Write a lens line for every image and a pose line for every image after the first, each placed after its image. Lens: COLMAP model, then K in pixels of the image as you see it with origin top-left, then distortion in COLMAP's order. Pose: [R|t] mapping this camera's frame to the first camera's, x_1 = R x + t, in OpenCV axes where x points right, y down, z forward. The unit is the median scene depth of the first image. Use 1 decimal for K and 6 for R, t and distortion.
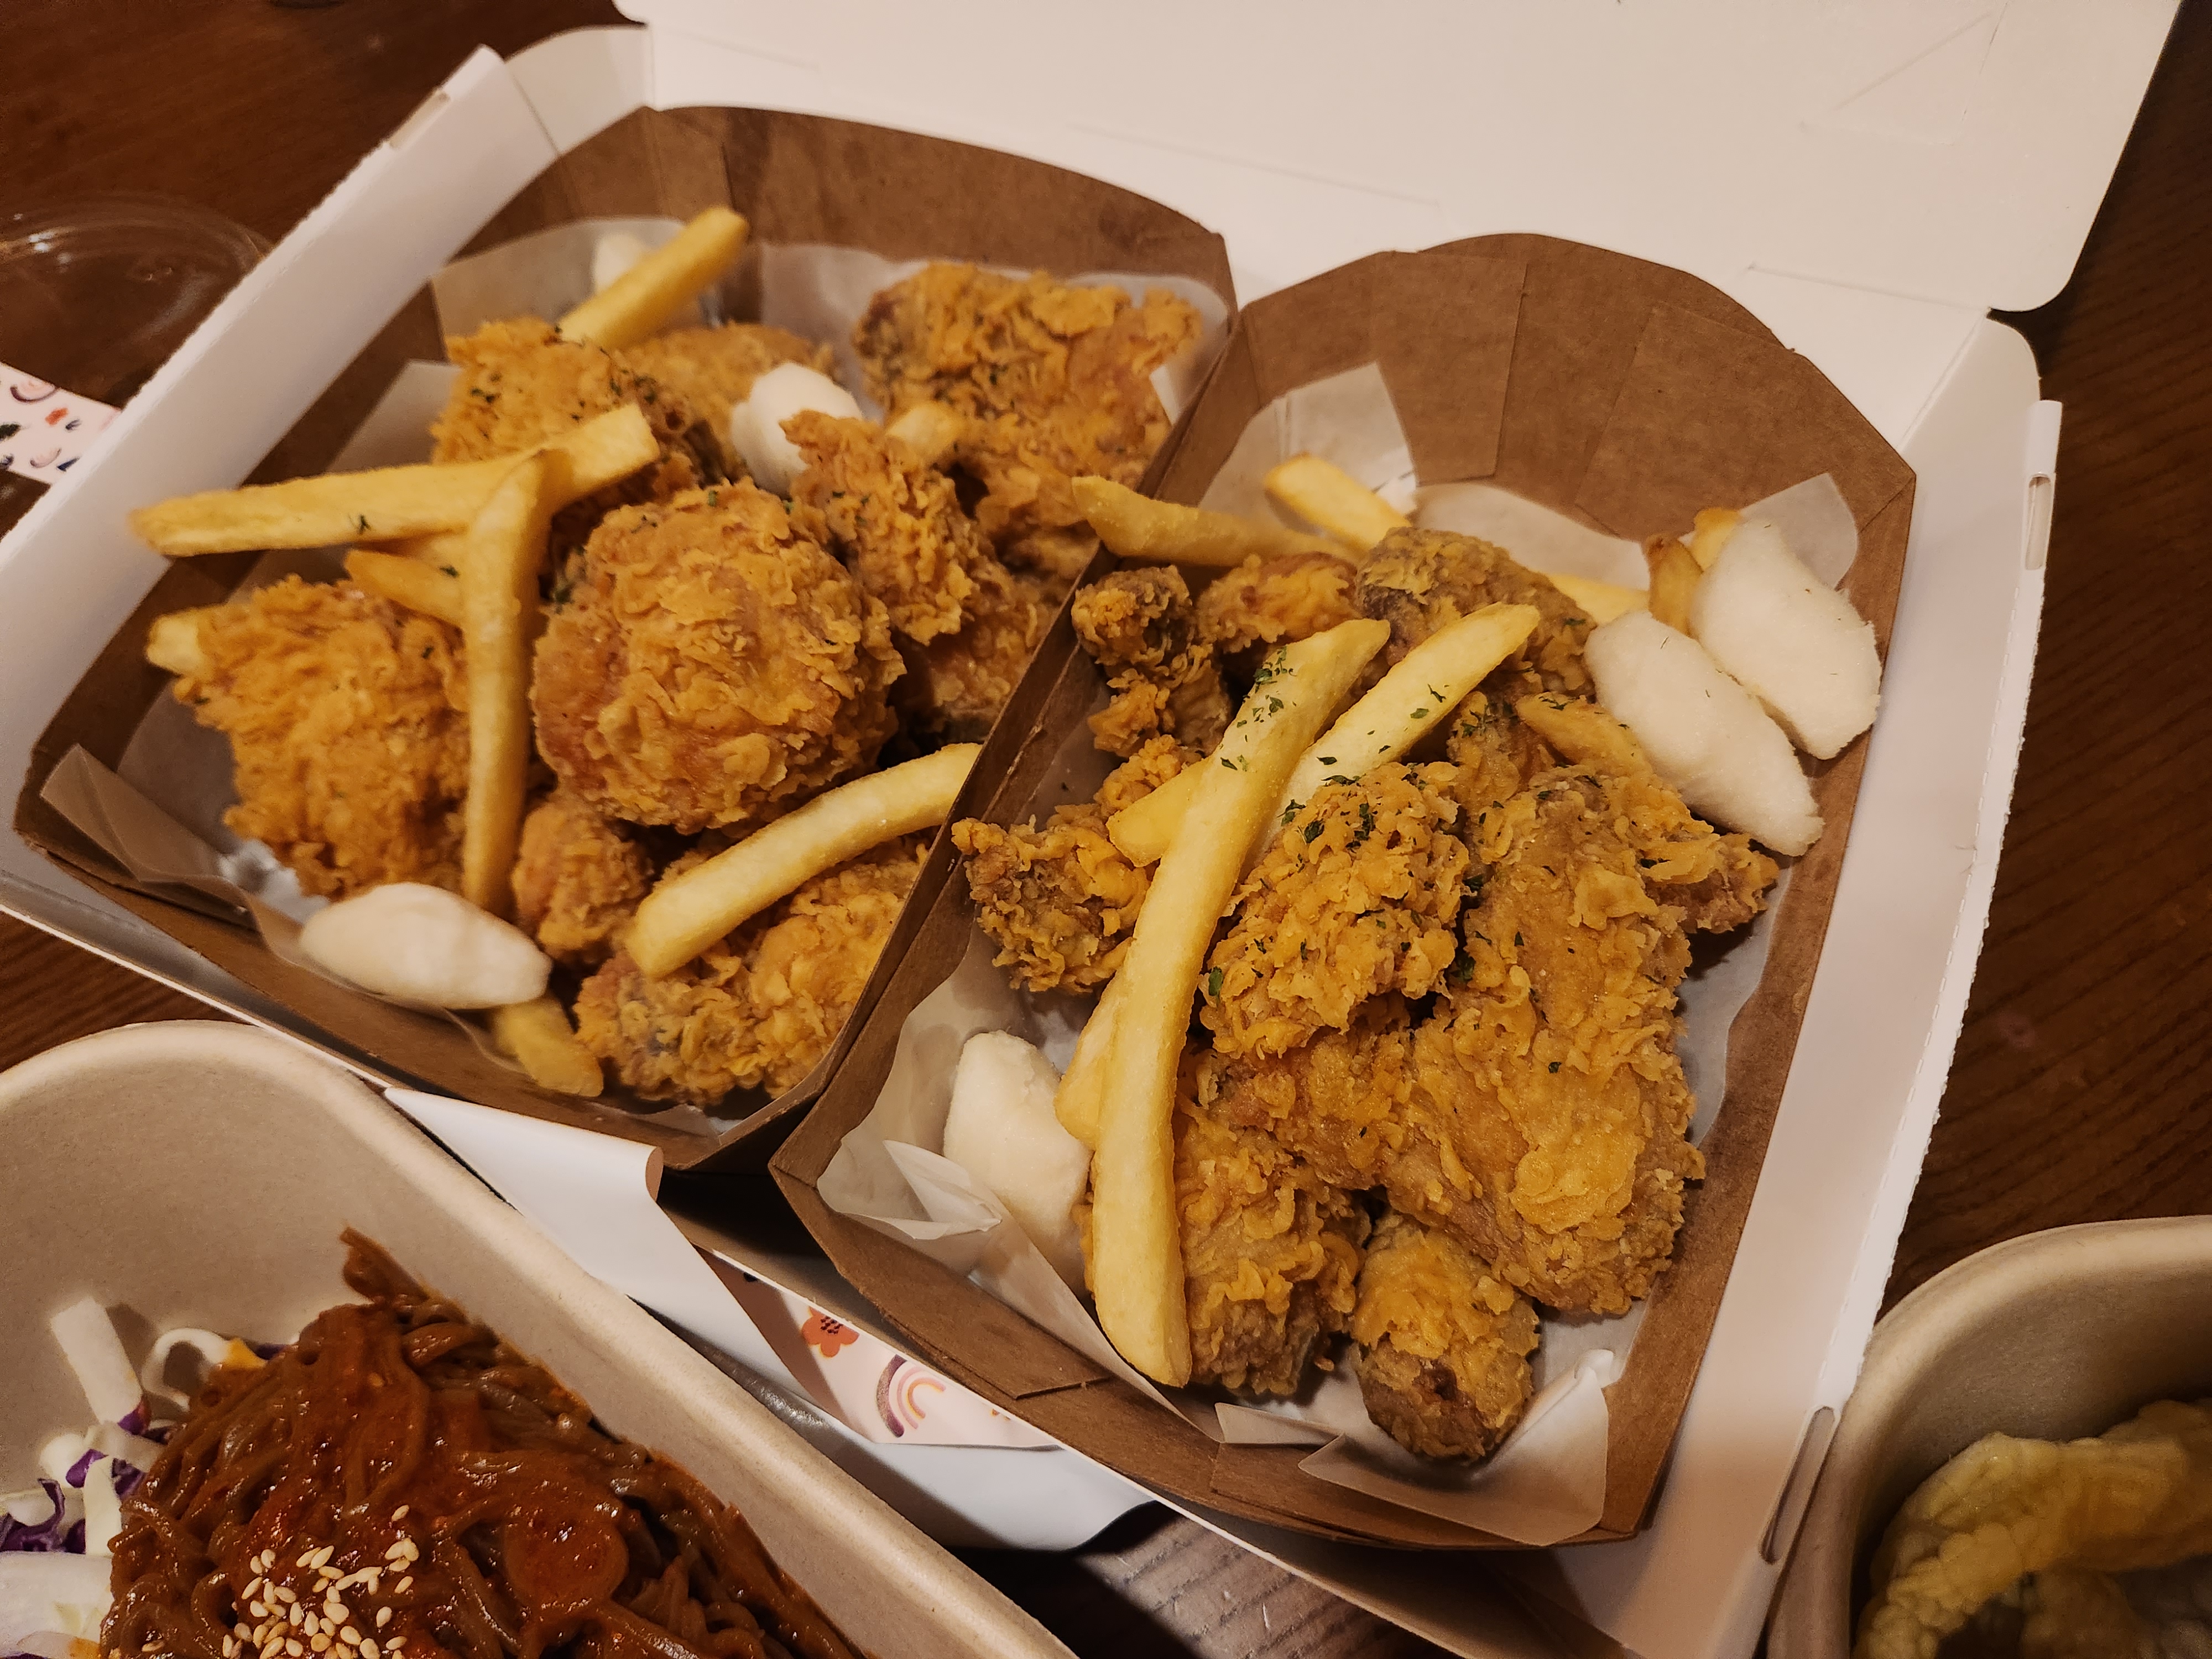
lens RADIAL K [[1491.8, 0, 1088.0], [0, 1491.8, 869.0], [0, 0, 1]] dist [0.008083, -0.004463]
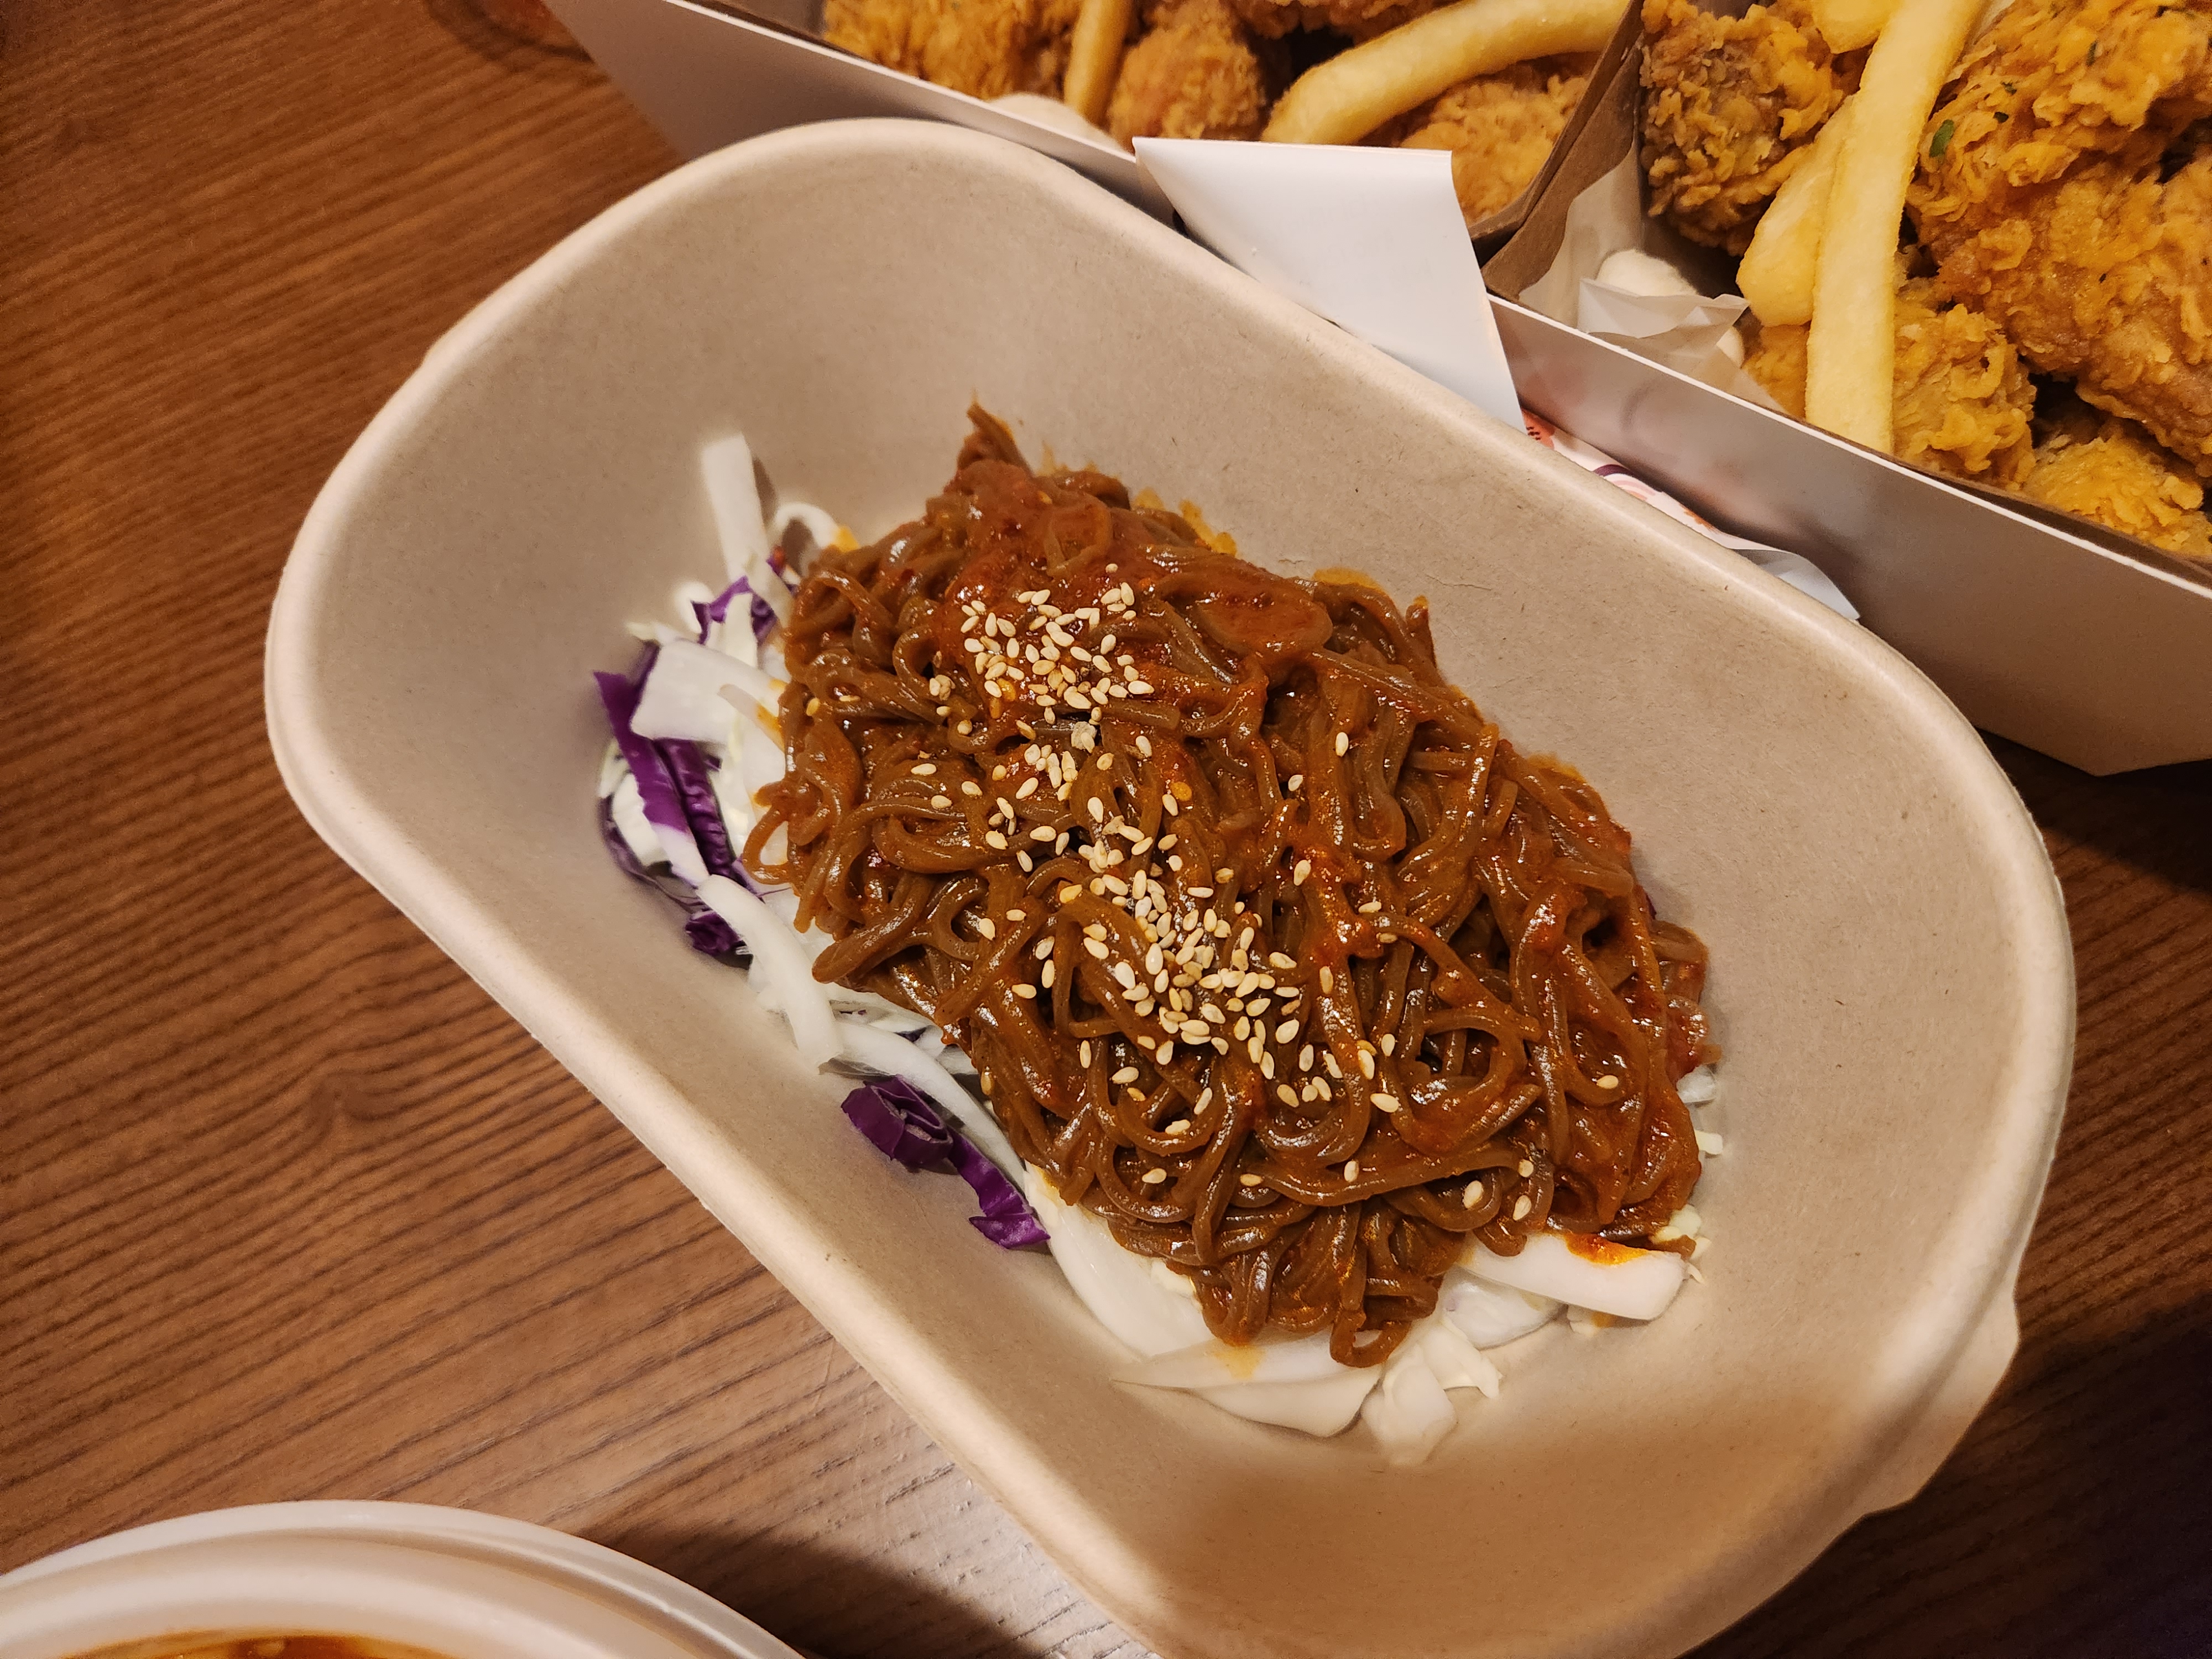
lens RADIAL K [[1506.6, 0, 1116.8], [0, 1506.6, 833.0], [0, 0, 1]] dist [0.010928, -0.020830]
pose [[0.994132, 0.087915, -0.063025, -0.317421], [-0.080625, 0.990643, 0.110116, 0.421776], [0.072116, -0.104389, 0.991918, -0.046023]]
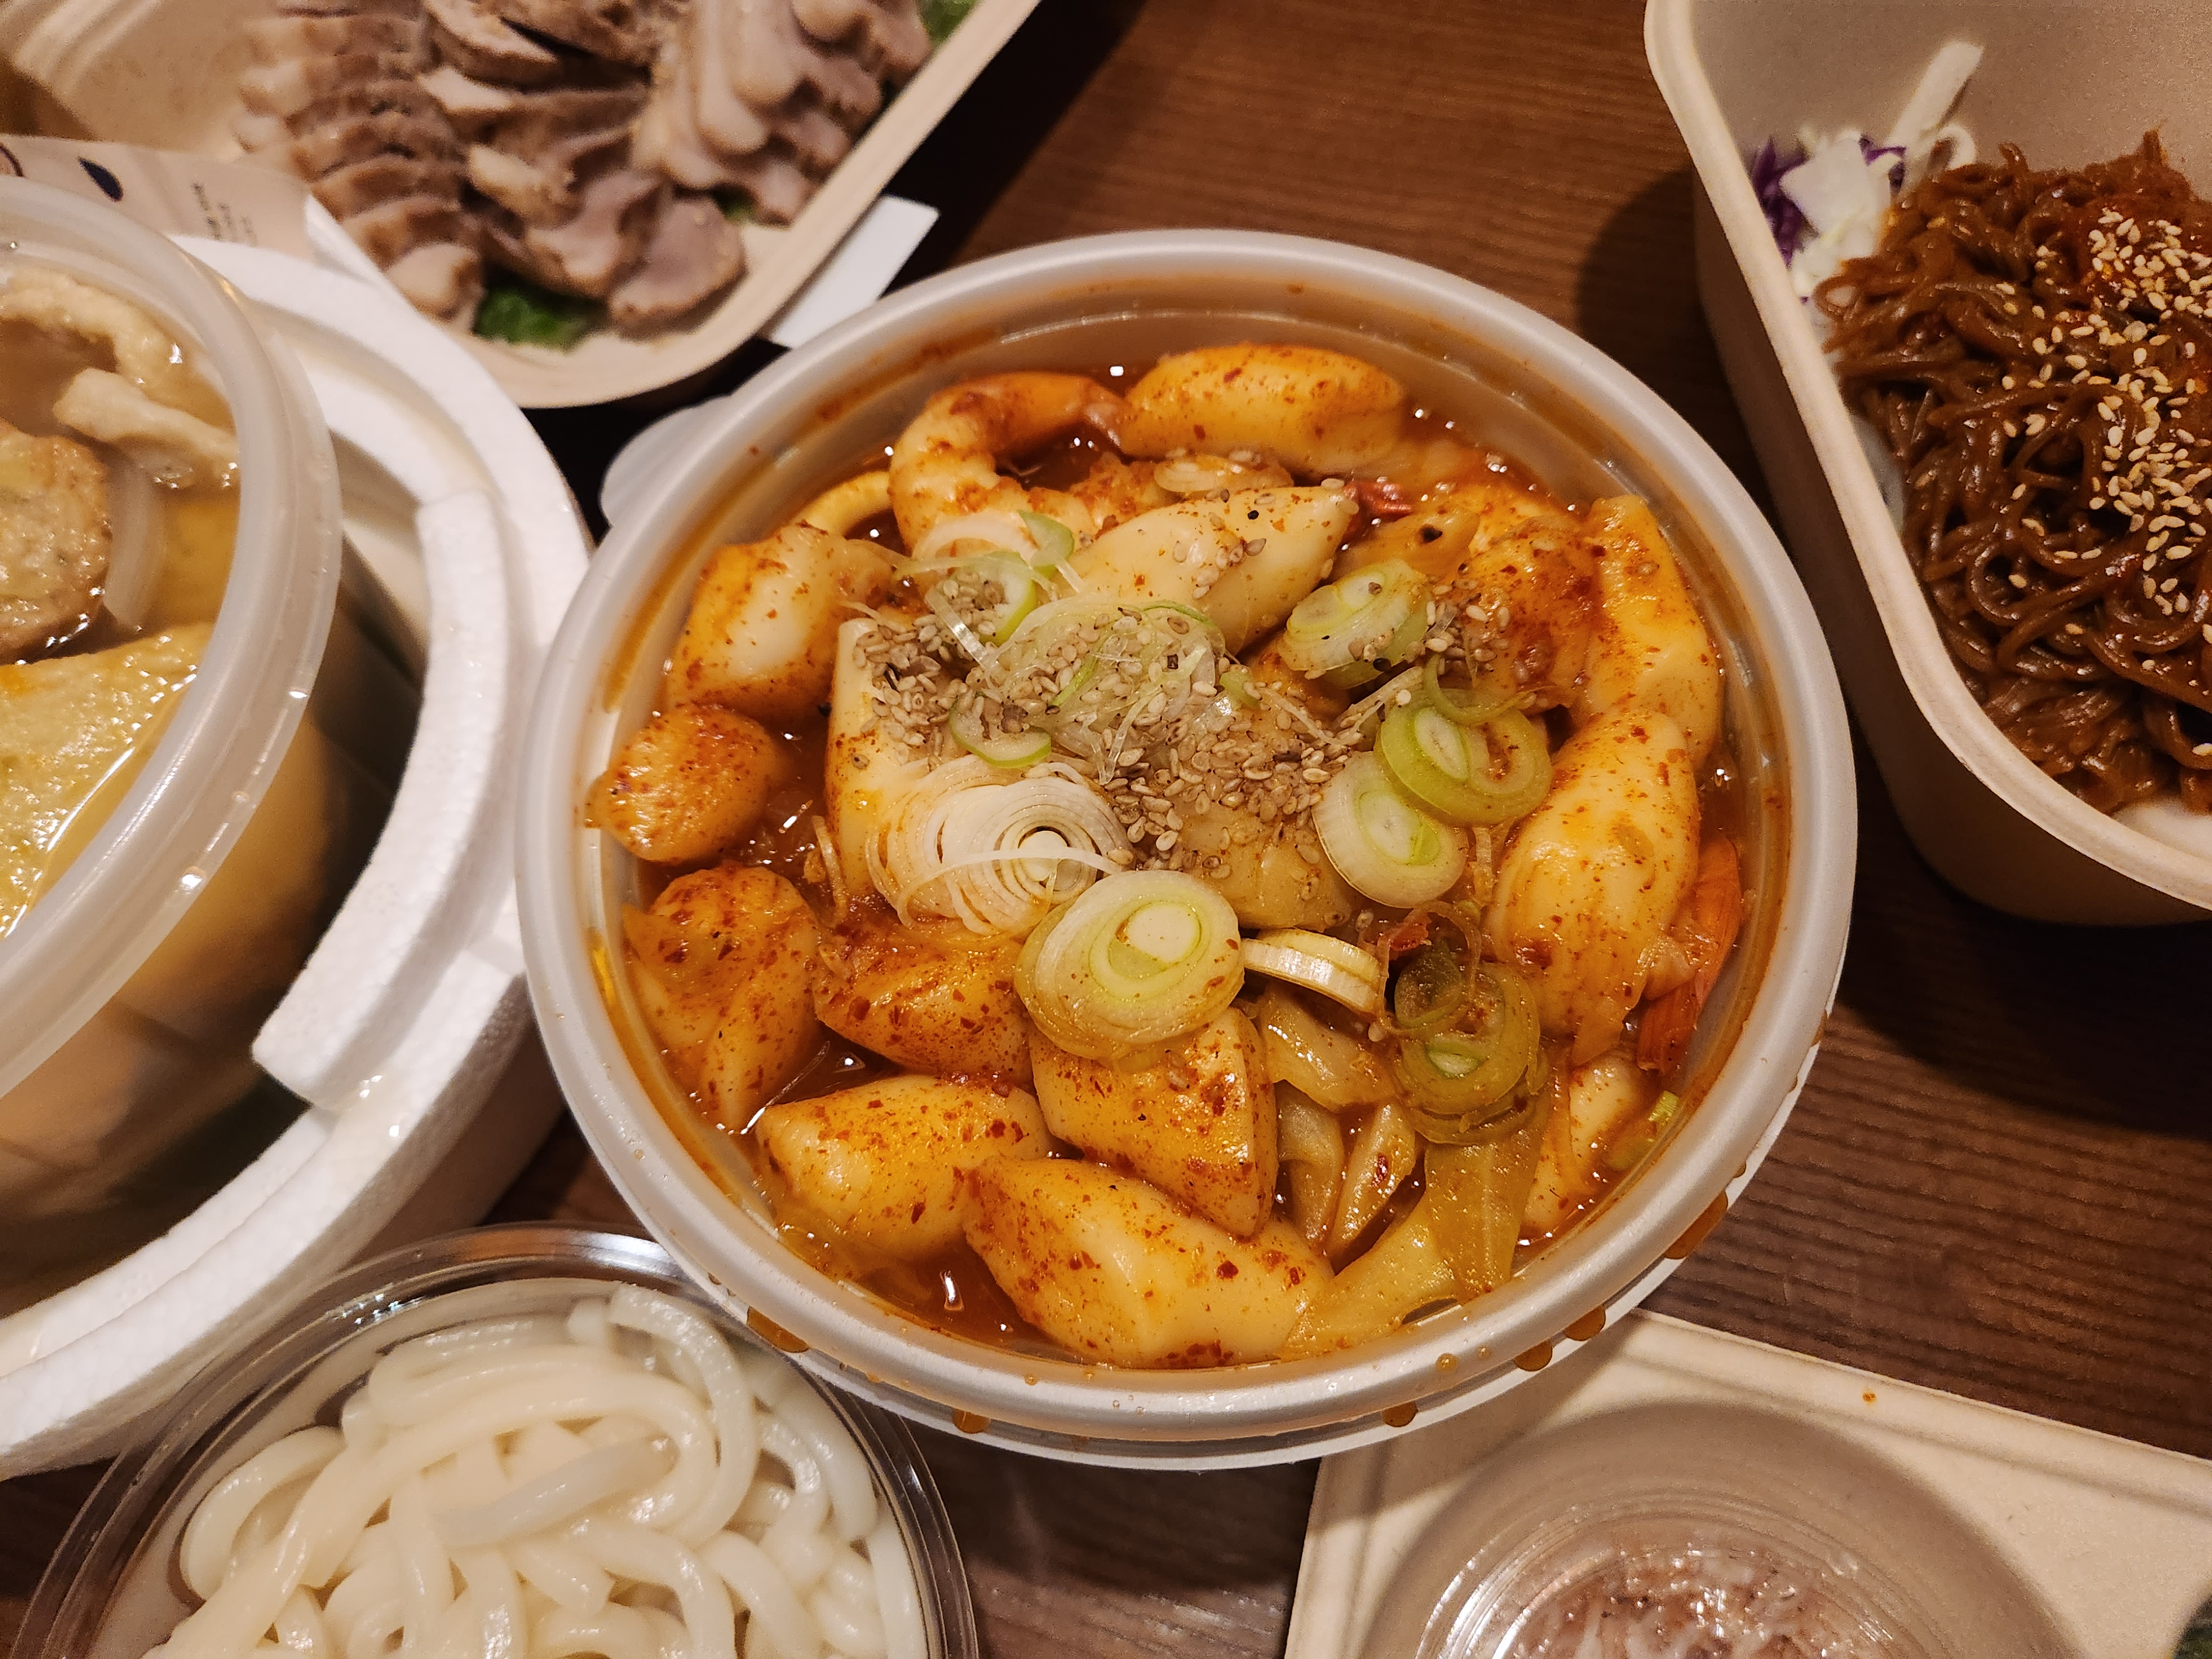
lens RADIAL K [[1506.6, 0, 1116.8], [0, 1506.6, 833.0], [0, 0, 1]] dist [0.010928, -0.020830]
pose [[0.677300, 0.685730, -0.266531, -0.355371], [-0.641918, 0.727816, 0.241300, 0.951711], [0.359452, 0.007659, 0.933132, -0.496759]]
